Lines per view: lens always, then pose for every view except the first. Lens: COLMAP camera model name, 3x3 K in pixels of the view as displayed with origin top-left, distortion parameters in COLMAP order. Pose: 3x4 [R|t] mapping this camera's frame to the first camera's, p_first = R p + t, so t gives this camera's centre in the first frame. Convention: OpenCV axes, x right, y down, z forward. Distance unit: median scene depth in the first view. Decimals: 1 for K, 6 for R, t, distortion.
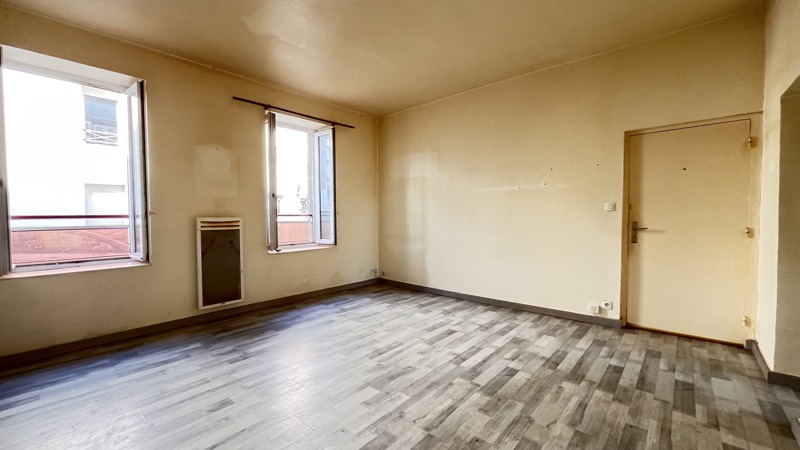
lens RADIAL K [[325.6, 0, 397.7], [0, 325.6, 225.3], [0, 0, 1]] dist [-0.001458, -0.000330]
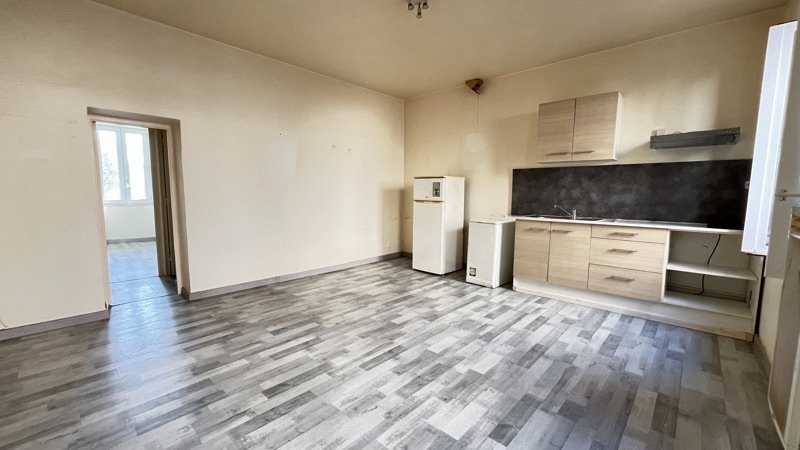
lens RADIAL K [[325.6, 0, 400.7], [0, 325.6, 226.0], [0, 0, 1]] dist [-0.001458, -0.000330]
pose [[-0.999807, -0.001631, 0.019561, -0.099349], [0.001028, 0.990827, 0.135129, -0.071264], [-0.019602, 0.135124, -0.990635, 1.854779]]
